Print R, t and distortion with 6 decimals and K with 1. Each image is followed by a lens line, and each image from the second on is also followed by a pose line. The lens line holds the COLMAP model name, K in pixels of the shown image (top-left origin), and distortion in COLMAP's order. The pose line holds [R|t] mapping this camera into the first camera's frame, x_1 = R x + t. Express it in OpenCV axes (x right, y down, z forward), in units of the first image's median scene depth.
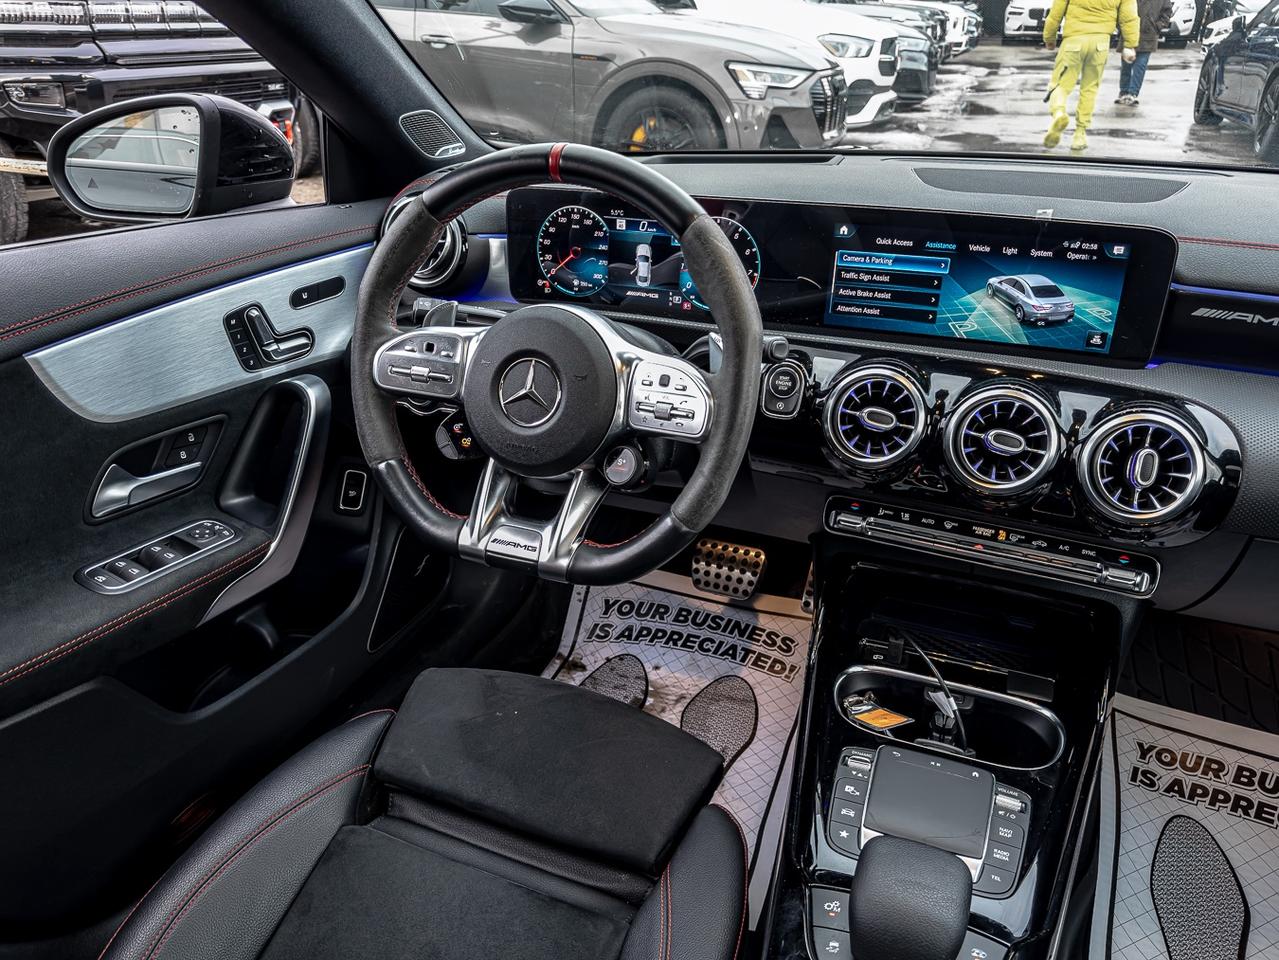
lens RADIAL K [[940.4, 0, 630.9], [0, 940.4, 486.6], [0, 0, 1]] dist [0.076126, -0.089251]
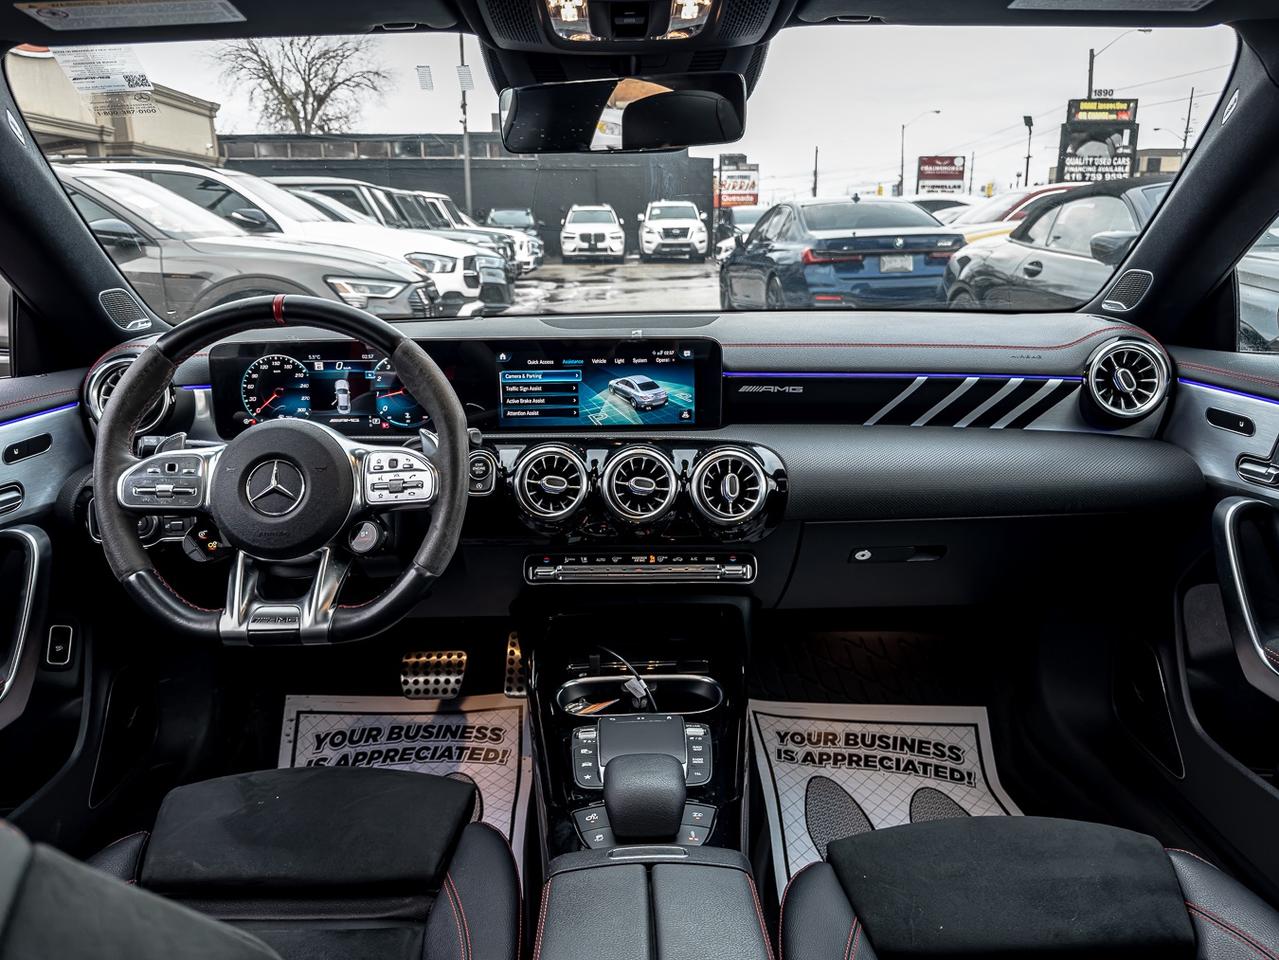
lens RADIAL K [[940.4, 0, 628.2], [0, 940.4, 476.3], [0, 0, 1]] dist [0.076126, -0.089251]
pose [[0.918354, -0.108963, 0.380465, -0.122583], [0.187487, 0.966412, -0.175774, 0.144676], [-0.348533, 0.232754, 0.907937, -0.206349]]
